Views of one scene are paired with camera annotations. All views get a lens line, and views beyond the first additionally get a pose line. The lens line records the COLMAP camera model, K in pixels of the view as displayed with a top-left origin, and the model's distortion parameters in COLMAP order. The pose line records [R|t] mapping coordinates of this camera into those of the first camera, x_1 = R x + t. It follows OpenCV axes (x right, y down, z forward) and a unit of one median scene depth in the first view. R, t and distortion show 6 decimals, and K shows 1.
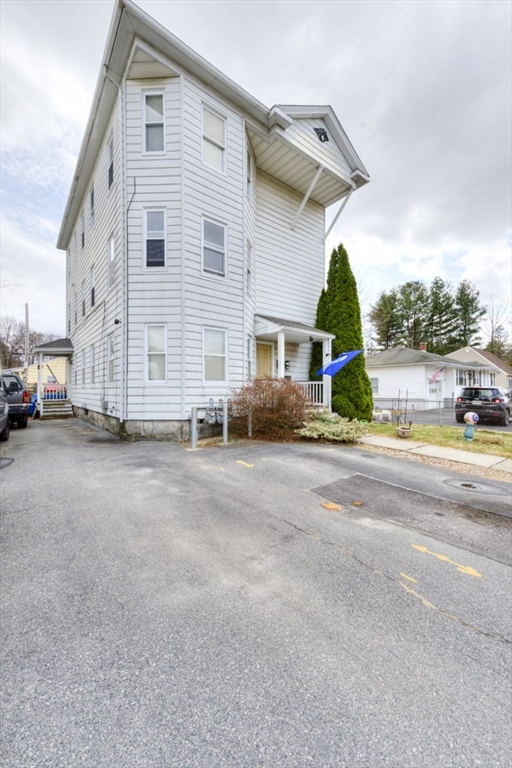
lens RADIAL K [[312.1, 0, 253.8], [0, 312.1, 388.6], [0, 0, 1]] dist [0.021437, -0.001162]
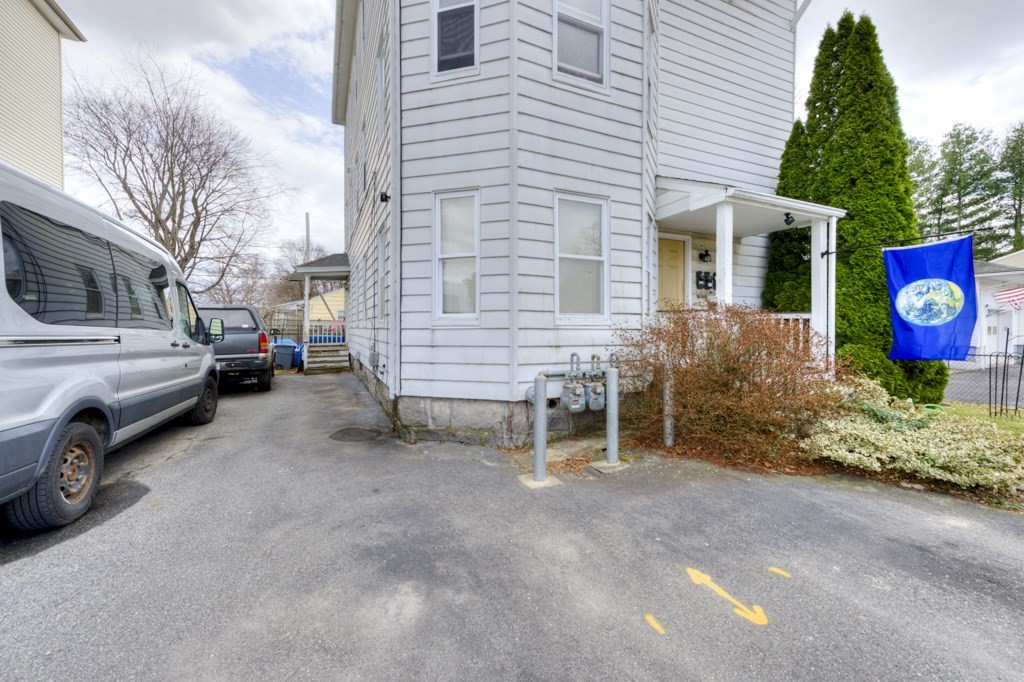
lens RADIAL K [[416.1, 0, 500.5], [0, 416.1, 329.8], [0, 0, 1]] dist [0.021437, -0.001162]
pose [[0.970436, 0.000909, -0.241356, -0.082236], [0.001786, 0.999938, 0.010949, -0.007375], [0.241351, -0.011056, 0.970375, 0.340992]]
